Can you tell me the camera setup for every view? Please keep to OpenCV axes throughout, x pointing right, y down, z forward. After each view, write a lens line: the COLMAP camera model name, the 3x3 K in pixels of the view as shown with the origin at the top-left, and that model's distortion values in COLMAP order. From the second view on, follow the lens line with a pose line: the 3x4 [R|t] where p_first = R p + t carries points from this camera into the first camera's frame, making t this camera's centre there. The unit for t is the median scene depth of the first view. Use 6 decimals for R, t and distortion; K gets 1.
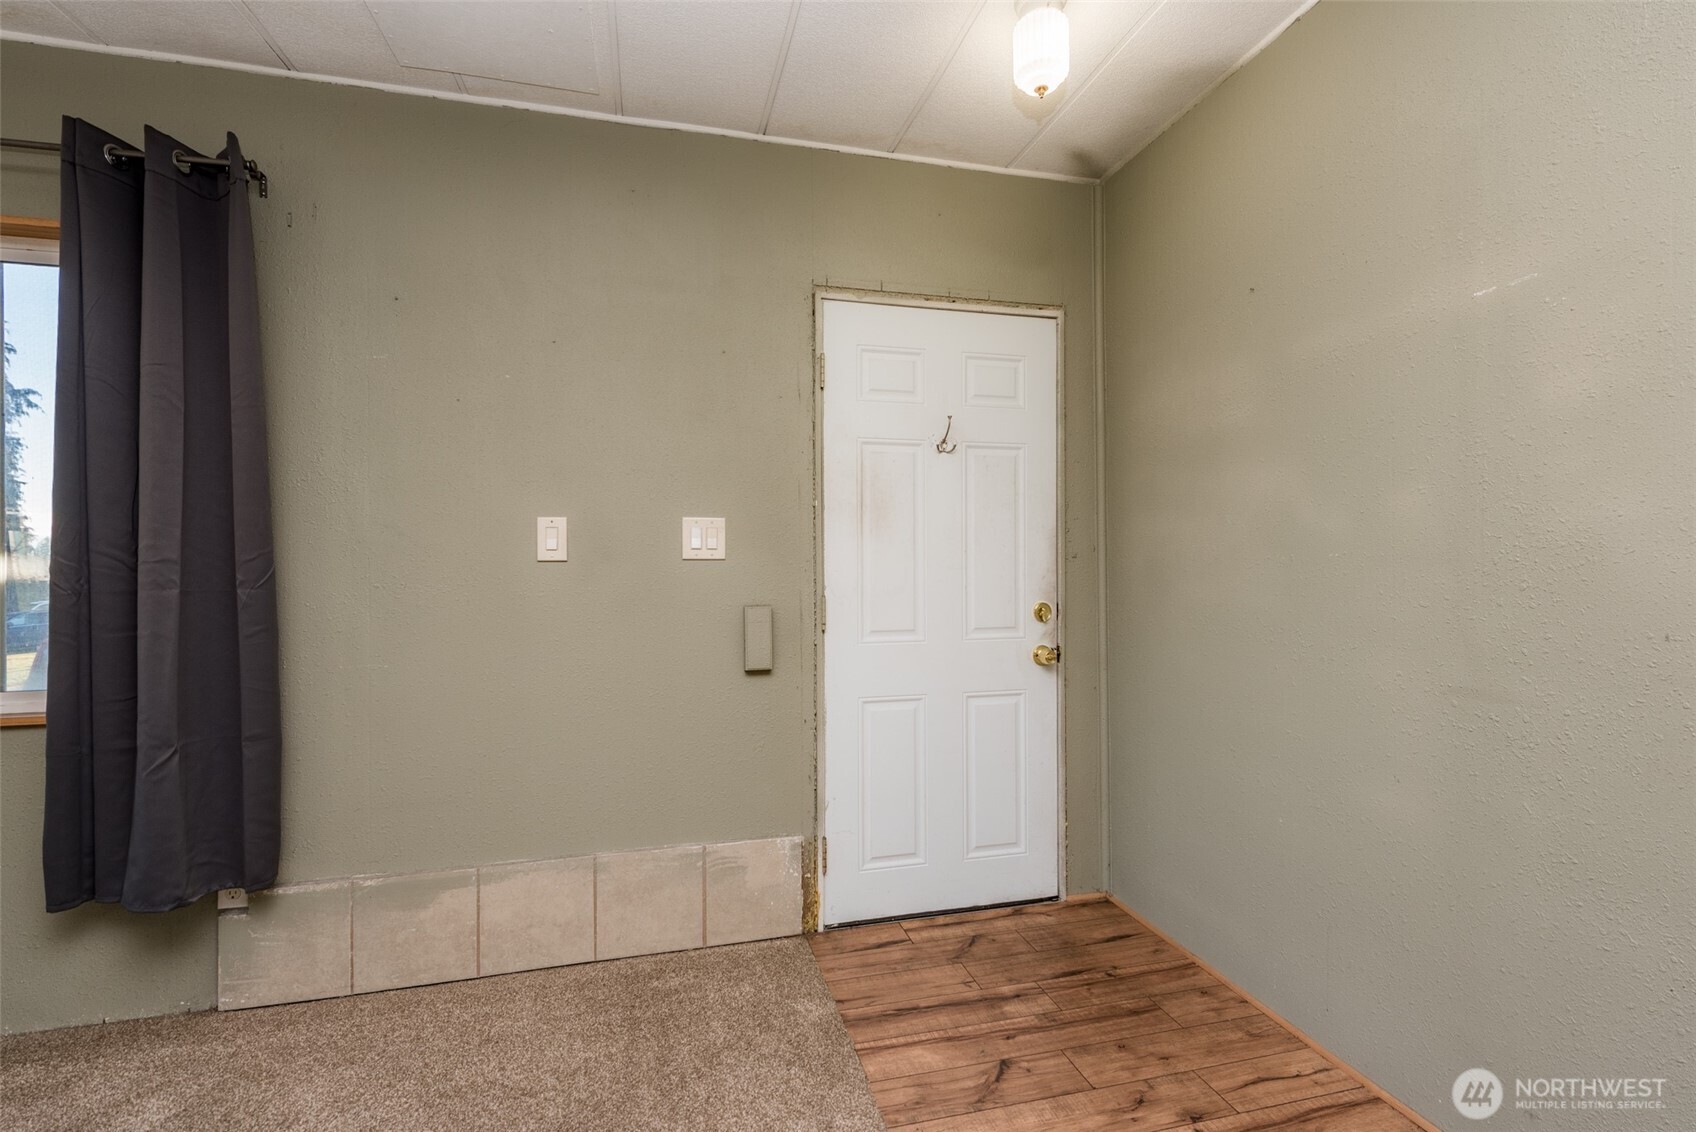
lens RADIAL K [[772.8, 0, 854.6], [0, 772.8, 565.7], [0, 0, 1]] dist [0.012823, -0.001194]
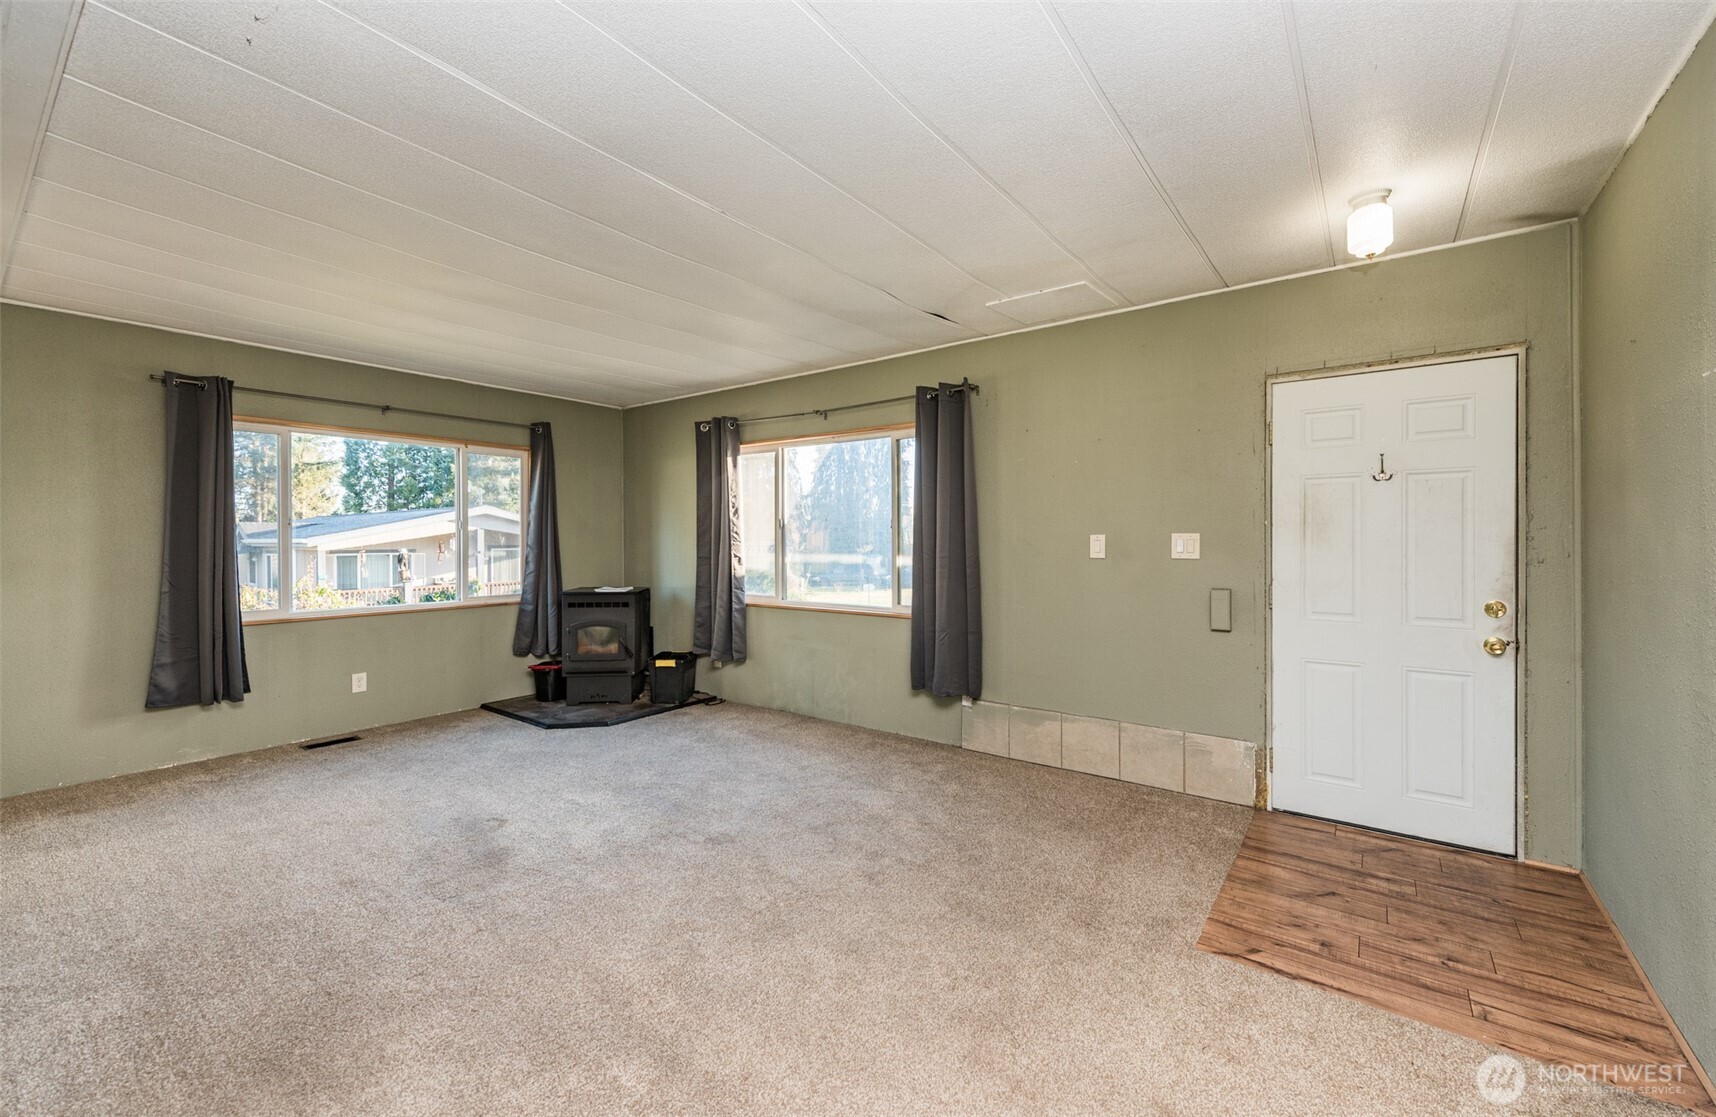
lens RADIAL K [[691.1, 0, 853.7], [0, 691.1, 543.3], [0, 0, 1]] dist [0.013913, 0.000008]
pose [[0.624625, 0.008192, -0.780882, 0.516567], [0.001262, 0.999933, 0.011499, -0.059733], [0.780924, -0.008168, 0.624572, -0.471160]]
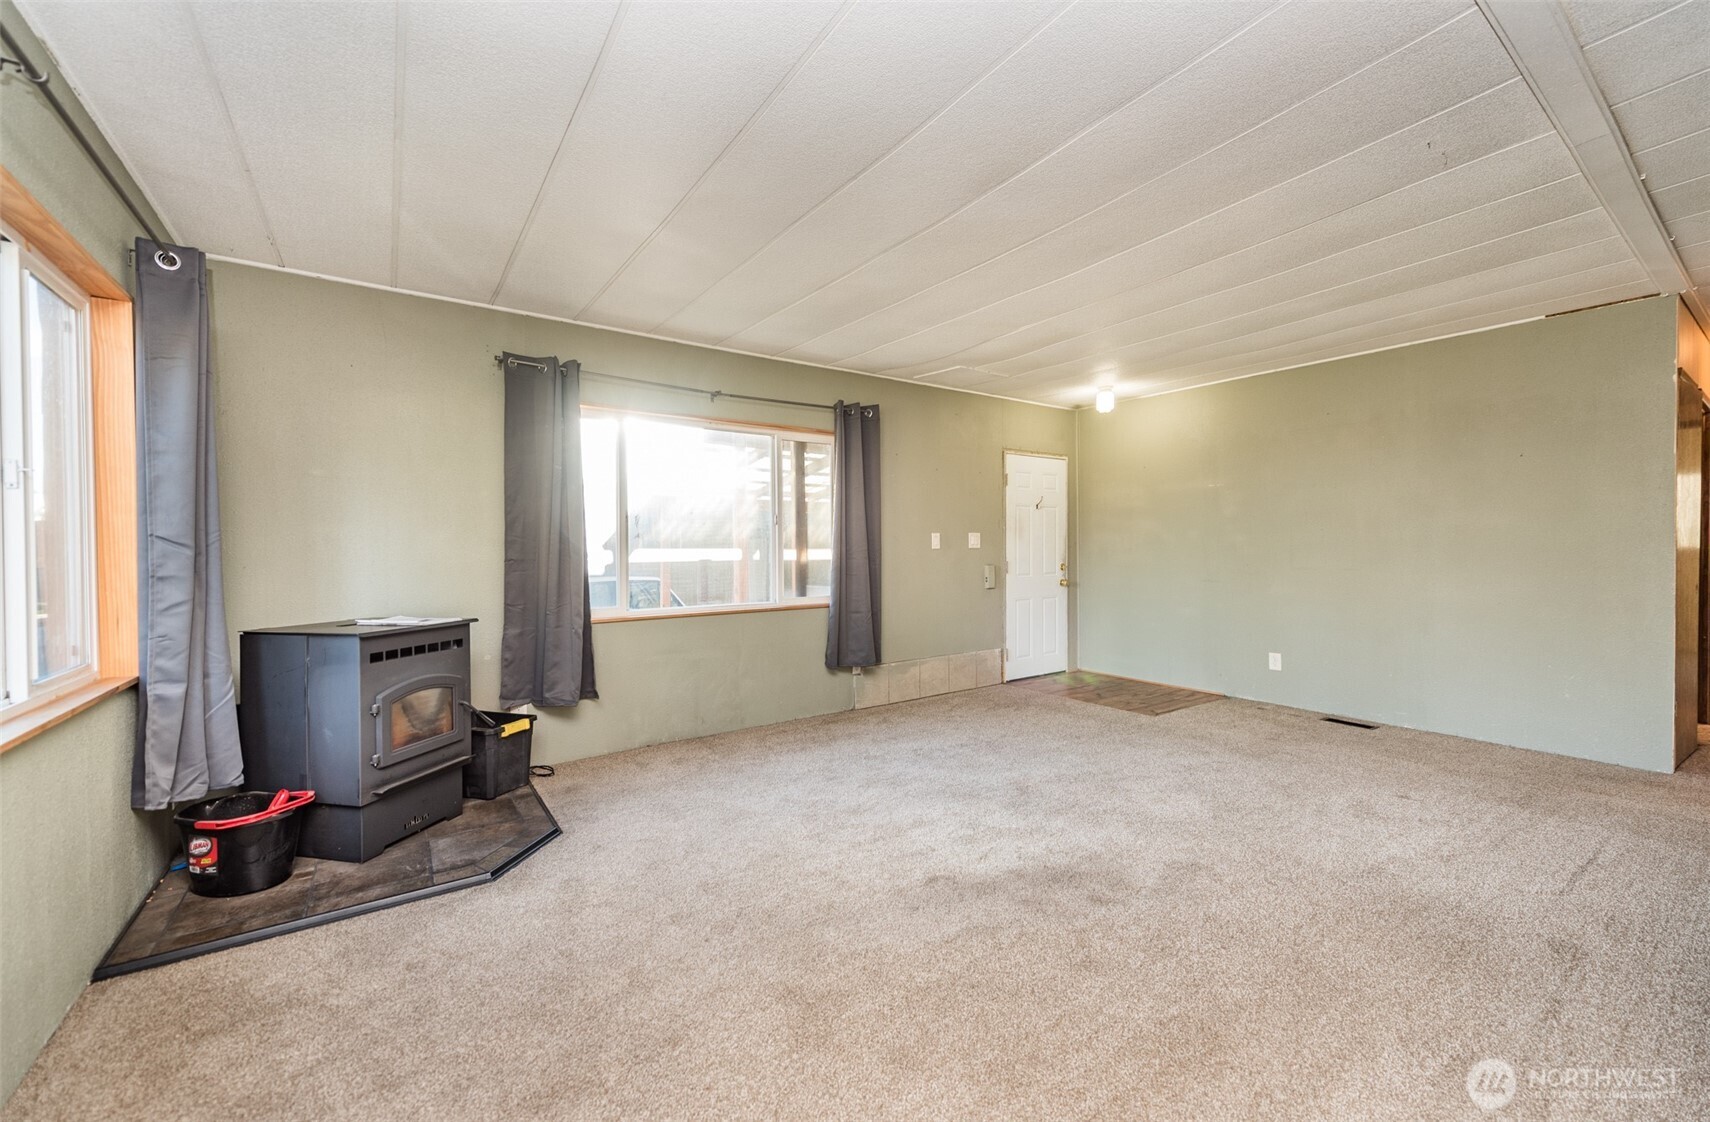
lens RADIAL K [[675.8, 0, 854.8], [0, 675.8, 555.0], [0, 0, 1]] dist [0.001472, 0.000041]
pose [[0.937554, -0.004497, 0.347812, -1.430508], [-0.001517, 0.999854, 0.017018, -0.024642], [-0.347837, -0.016483, 0.937410, -1.099804]]
